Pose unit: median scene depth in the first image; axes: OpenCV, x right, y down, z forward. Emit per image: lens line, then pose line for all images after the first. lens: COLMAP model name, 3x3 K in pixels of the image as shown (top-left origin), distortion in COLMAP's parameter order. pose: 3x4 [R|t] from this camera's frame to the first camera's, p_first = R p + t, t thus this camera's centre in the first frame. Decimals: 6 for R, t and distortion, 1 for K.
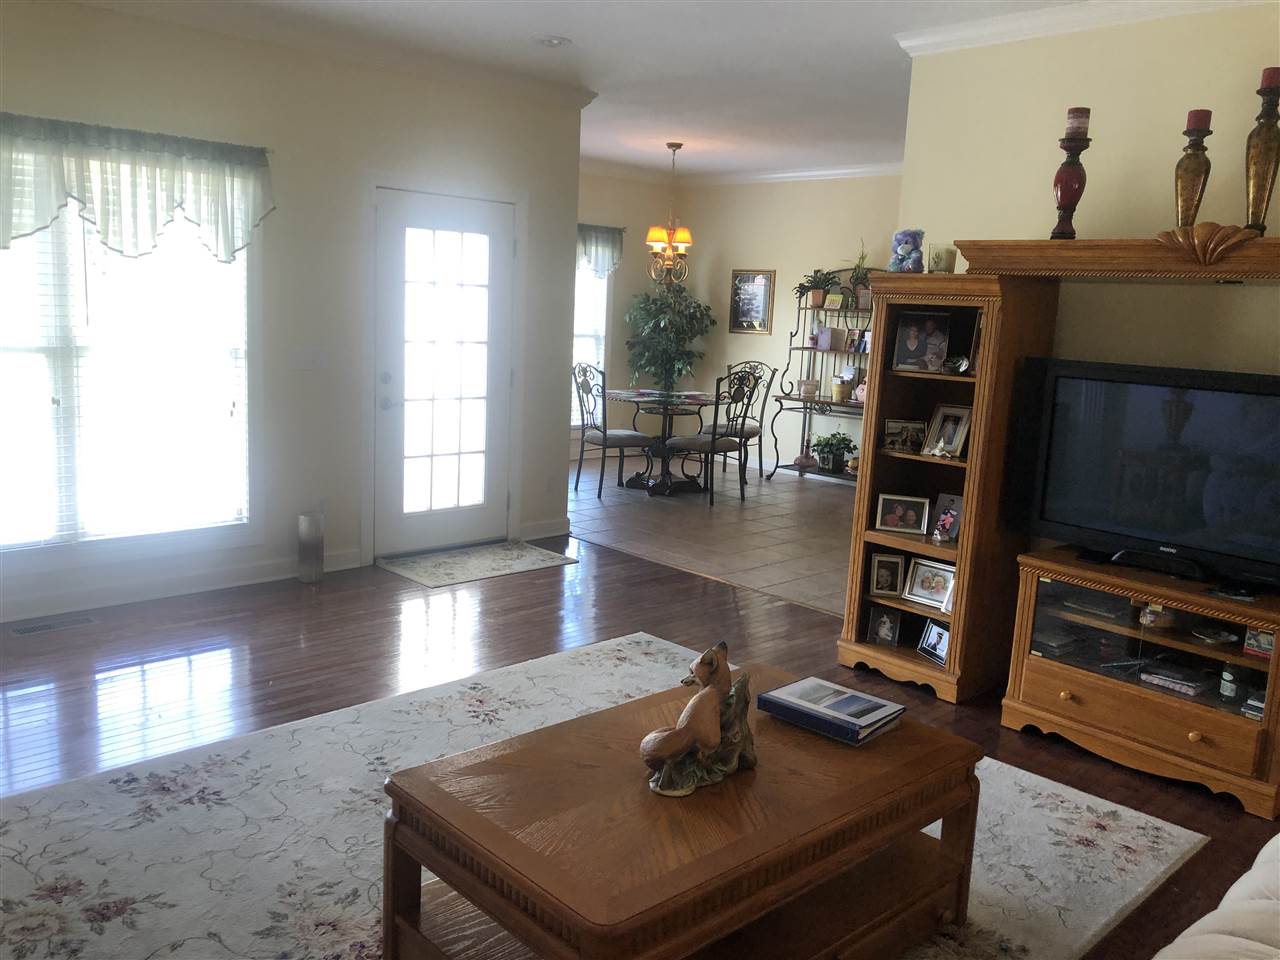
lens RADIAL K [[1053.8, 0, 639.2], [0, 1053.8, 474.7], [0, 0, 1]] dist [0.007738, 0.002958]
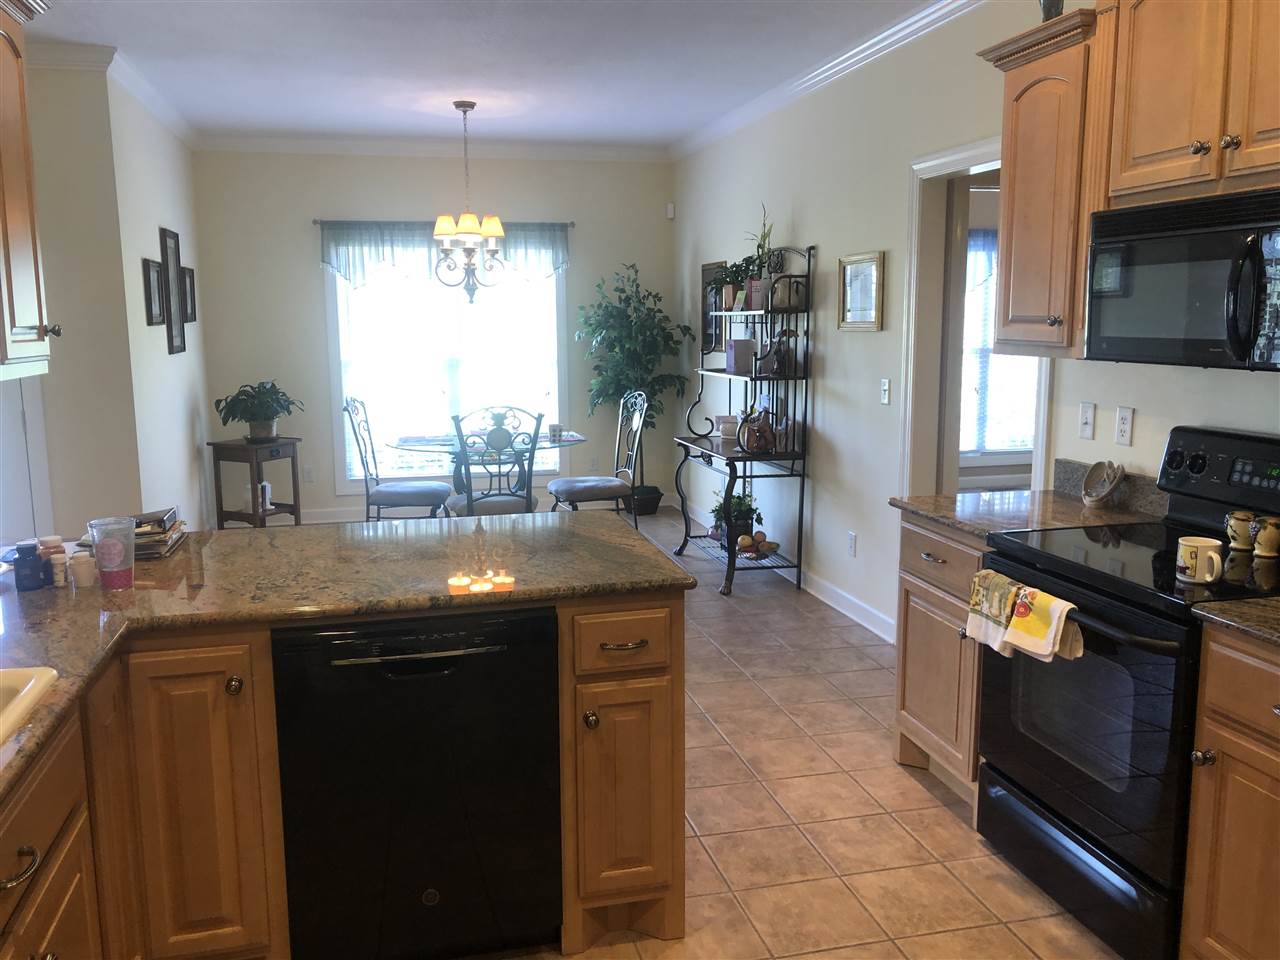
lens RADIAL K [[1055.5, 0, 640.0], [0, 1055.5, 480.0], [0, 0, 1]] dist [0.053621, -0.083252]
pose [[0.873050, 0.024098, -0.487035, 0.451731], [-0.032399, 0.999438, -0.008626, -0.039695], [0.486553, 0.023311, 0.873340, 0.365924]]
